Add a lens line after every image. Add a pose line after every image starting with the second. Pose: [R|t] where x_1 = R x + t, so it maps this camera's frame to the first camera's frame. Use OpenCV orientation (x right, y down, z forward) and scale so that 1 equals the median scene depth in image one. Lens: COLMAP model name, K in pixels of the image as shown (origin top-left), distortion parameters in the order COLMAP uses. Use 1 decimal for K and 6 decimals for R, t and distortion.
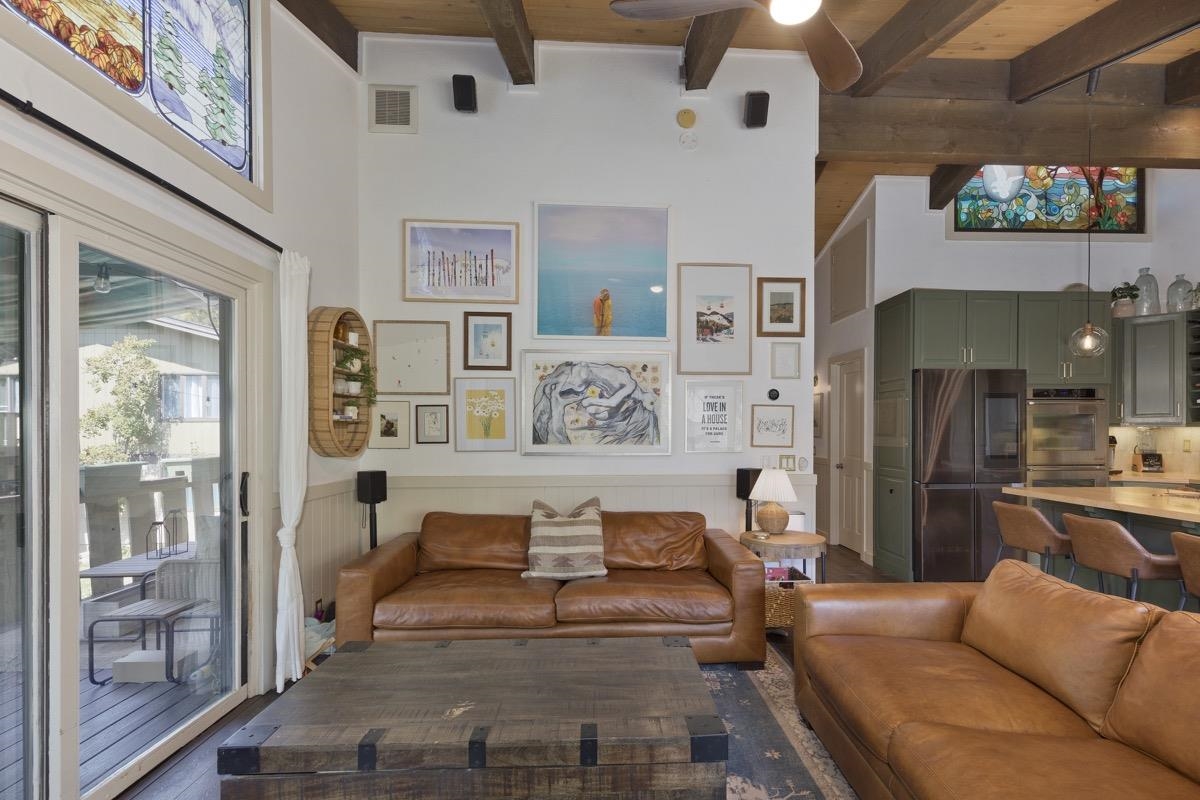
lens RADIAL K [[553.9, 0, 632.7], [0, 553.9, 432.9], [0, 0, 1]] dist [0.012131, -0.001001]
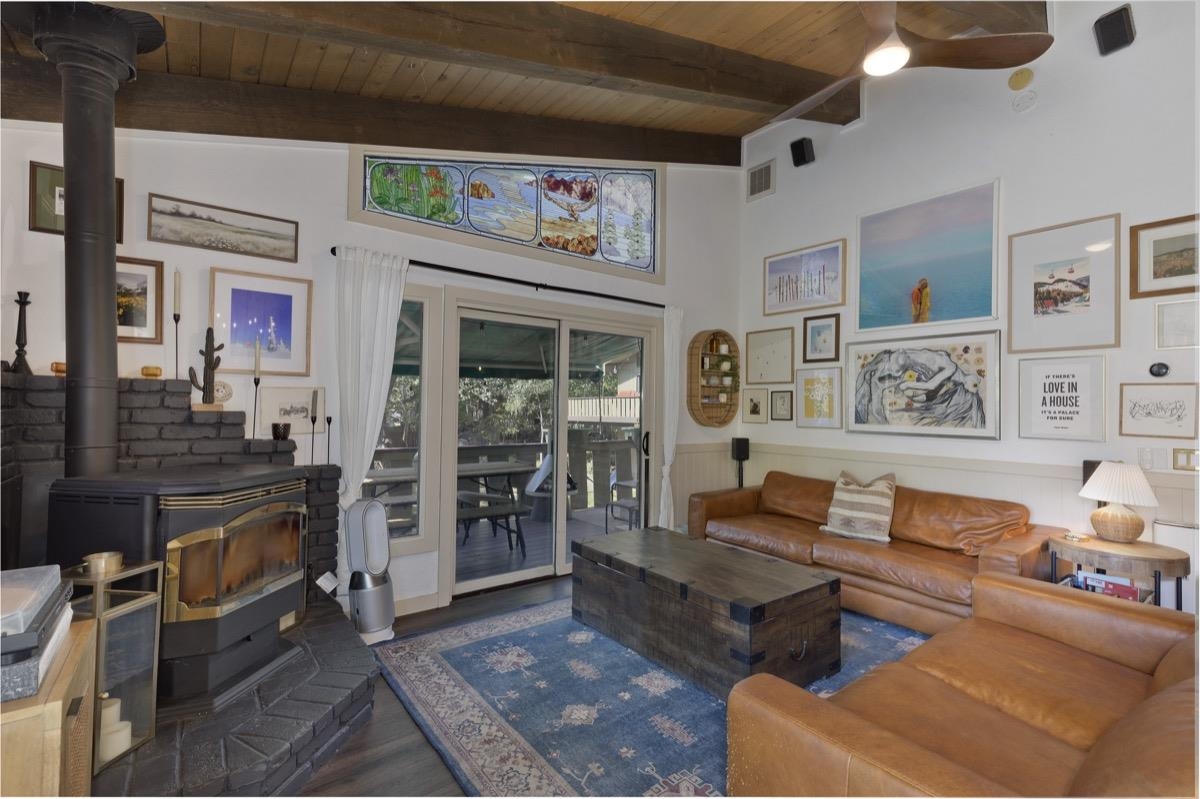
lens RADIAL K [[529.7, 0, 605.8], [0, 529.7, 395.9], [0, 0, 1]] dist [0.001497, 0.000126]
pose [[0.568742, -0.009868, -0.822457, 0.439338], [-0.014633, 0.999648, -0.022113, -0.004737], [0.822386, 0.024611, 0.568398, -0.066577]]
